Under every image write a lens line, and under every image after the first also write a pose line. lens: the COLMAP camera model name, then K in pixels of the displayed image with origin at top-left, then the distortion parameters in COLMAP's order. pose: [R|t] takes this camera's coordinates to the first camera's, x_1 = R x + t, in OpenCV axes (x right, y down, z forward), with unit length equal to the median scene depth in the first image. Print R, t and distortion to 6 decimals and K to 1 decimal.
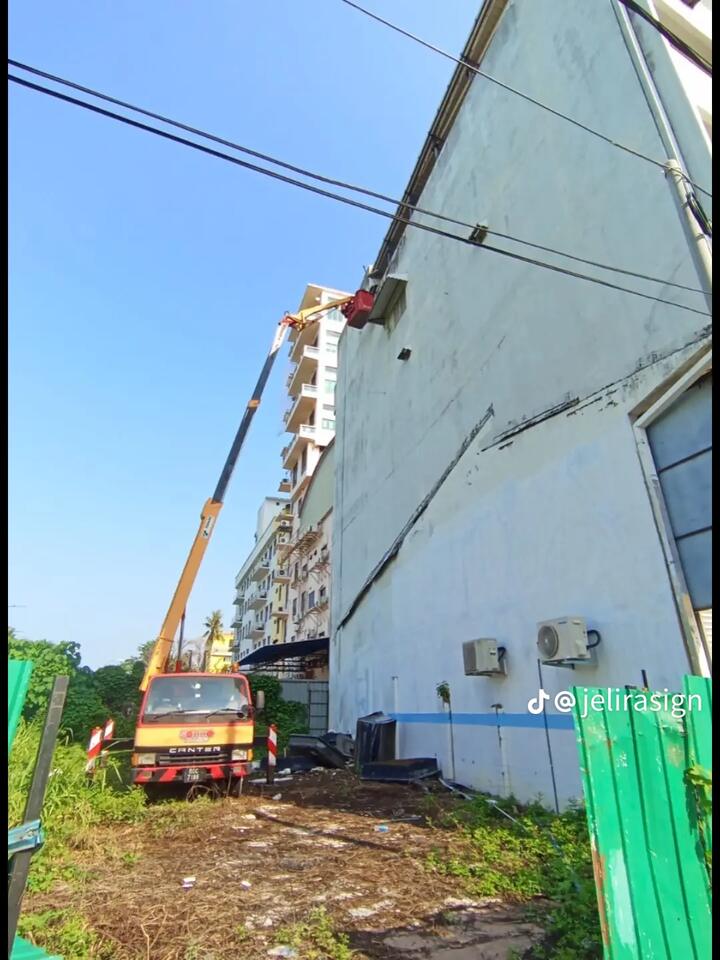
lens RADIAL K [[489.1, 0, 360.9], [0, 489.1, 500.4], [0, 0, 1]] dist [-0.014398, -0.000048]
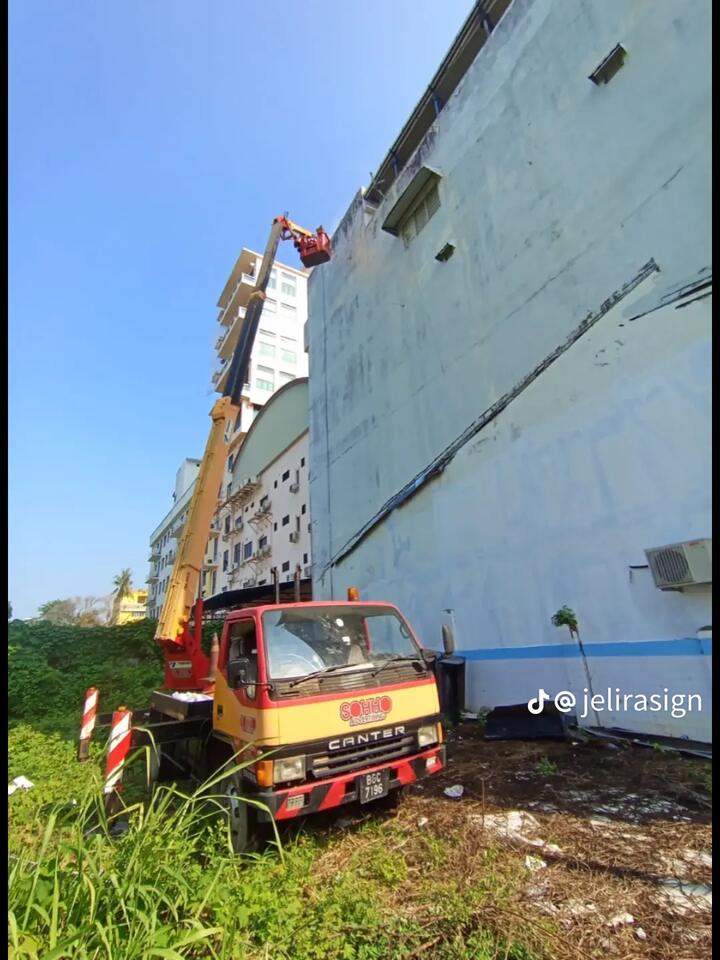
lens RADIAL K [[424.3, 0, 360.0], [0, 424.3, 480.0], [0, 0, 1]] dist [-0.030736, 0.023350]
pose [[0.975898, 0.021528, 0.217163, -0.207833], [-0.026255, 0.999476, 0.018906, 0.100431], [-0.216643, -0.024152, 0.975952, 0.253027]]
